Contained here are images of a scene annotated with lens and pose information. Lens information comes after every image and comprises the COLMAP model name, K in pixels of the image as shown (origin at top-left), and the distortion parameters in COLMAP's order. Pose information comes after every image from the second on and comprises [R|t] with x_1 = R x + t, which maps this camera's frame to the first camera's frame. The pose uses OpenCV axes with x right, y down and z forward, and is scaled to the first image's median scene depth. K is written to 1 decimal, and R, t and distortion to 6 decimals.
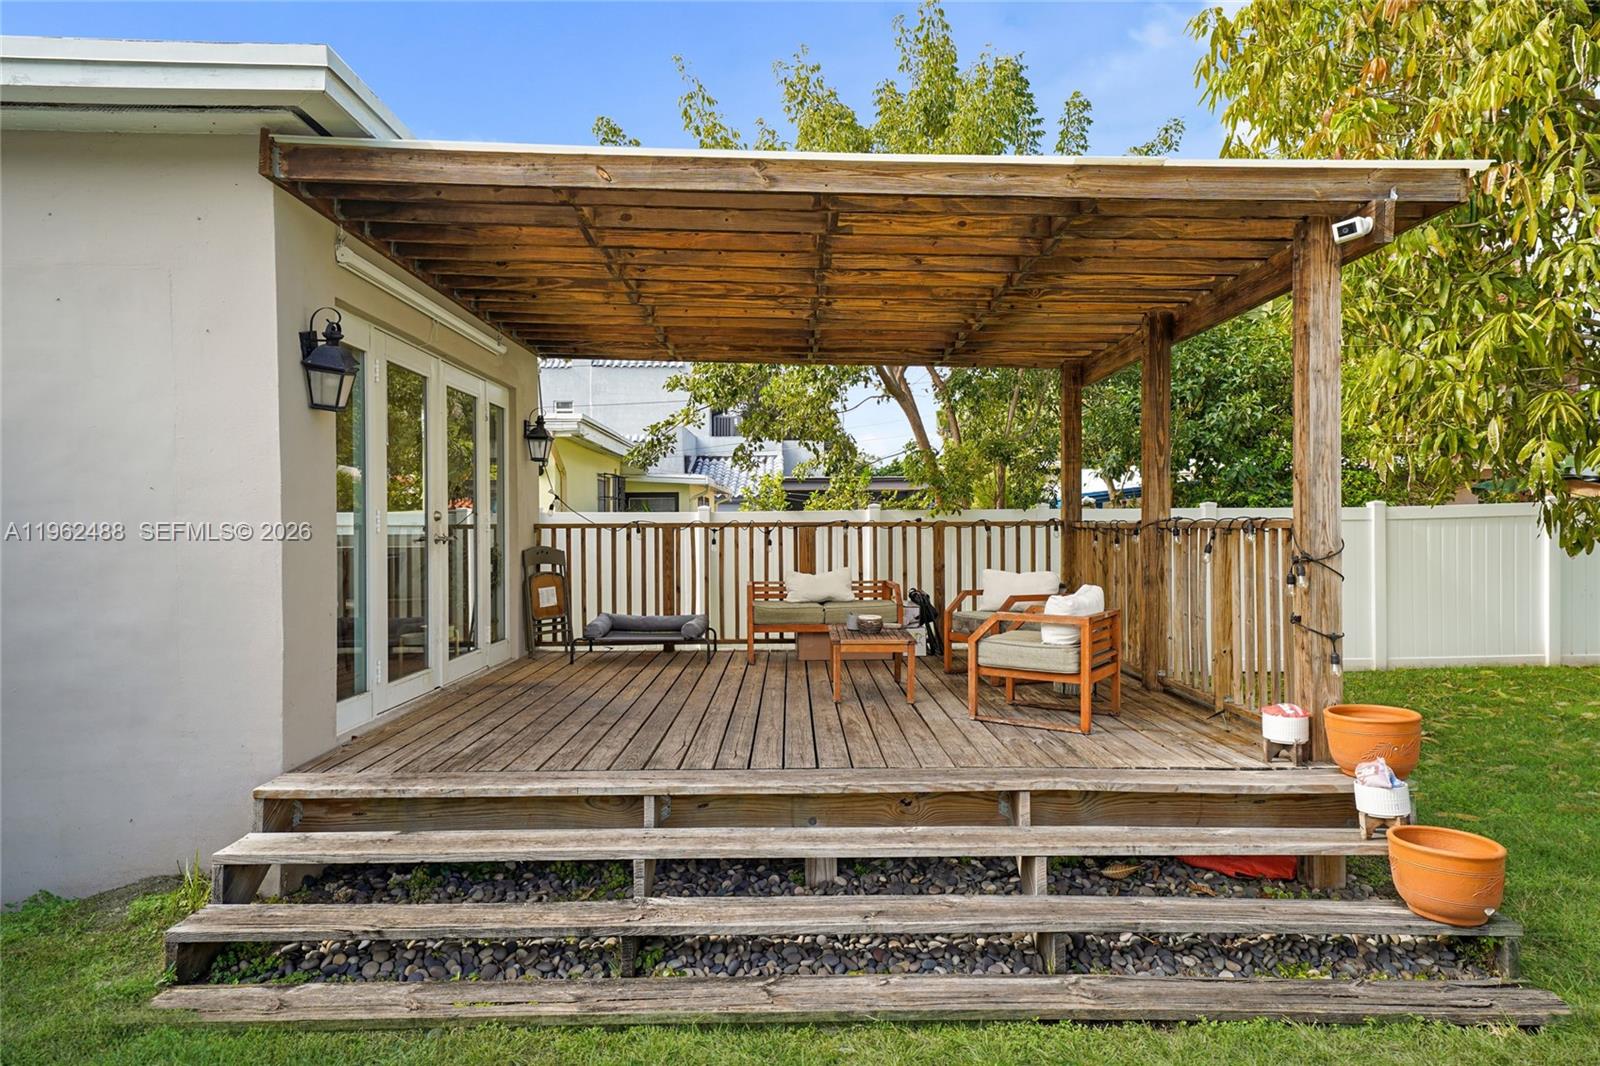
lens RADIAL K [[931.6, 0, 802.5], [0, 931.6, 526.6], [0, 0, 1]] dist [0.032671, 0.000209]
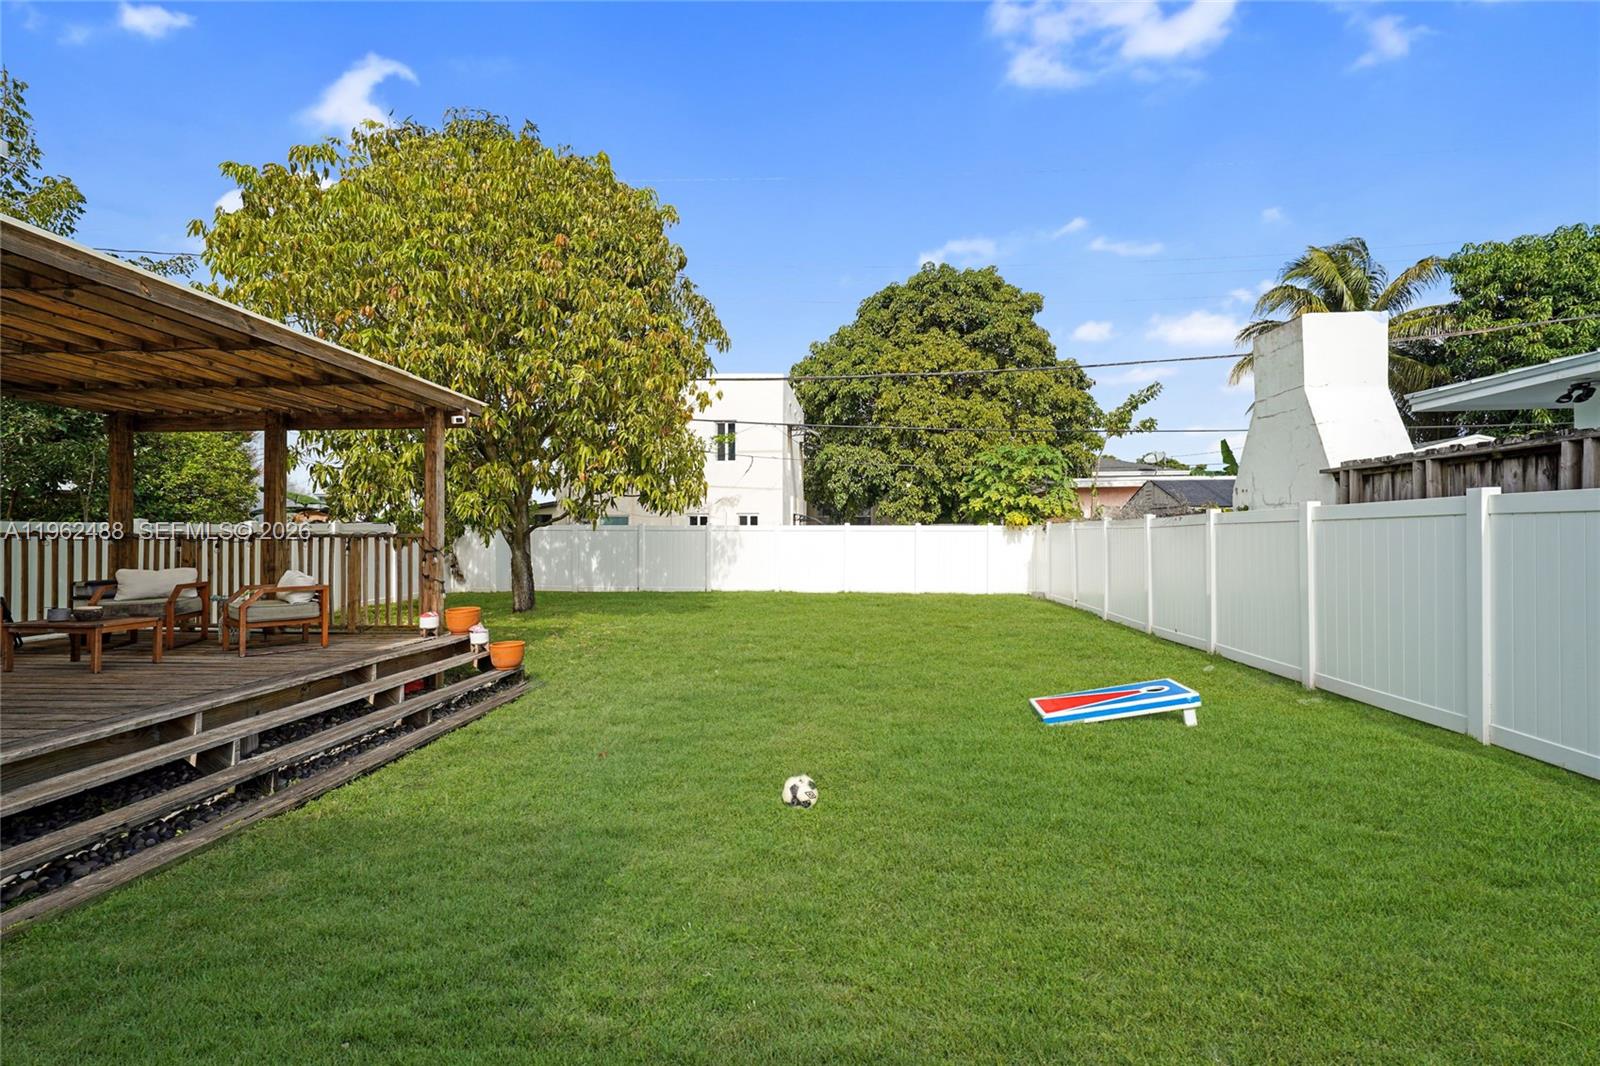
lens RADIAL K [[662.9, 0, 801.9], [0, 662.9, 529.1], [0, 0, 1]] dist [0.000055, 0.000279]
pose [[0.090646, 0.010936, 0.995823, -0.940928], [-0.000759, 0.999940, -0.010912, -0.001629], [-0.995883, 0.000234, 0.090649, -0.069540]]
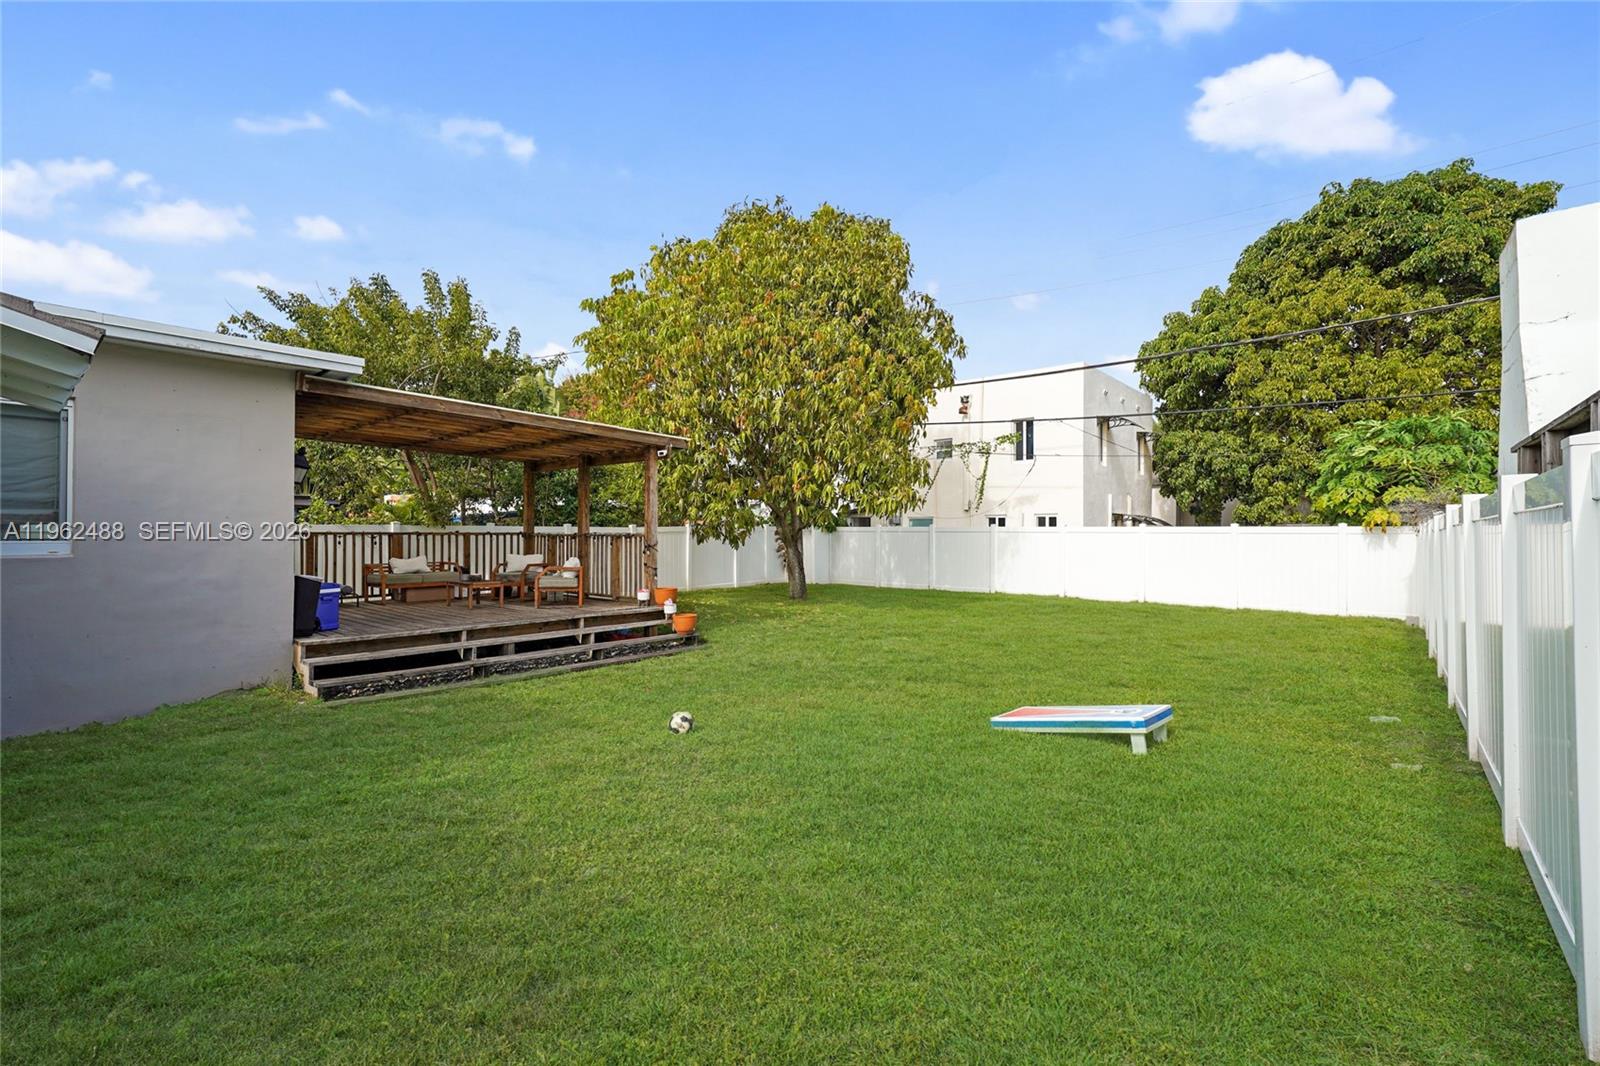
lens RADIAL K [[679.2, 0, 800.0], [0, 679.2, 533.0], [0, 0, 1]] dist [-0.000969, 0.000287]
pose [[0.655969, 0.007764, 0.754748, -0.855866], [-0.006064, 0.999969, -0.005015, -0.002966], [-0.754764, -0.001287, 0.655996, -0.911568]]
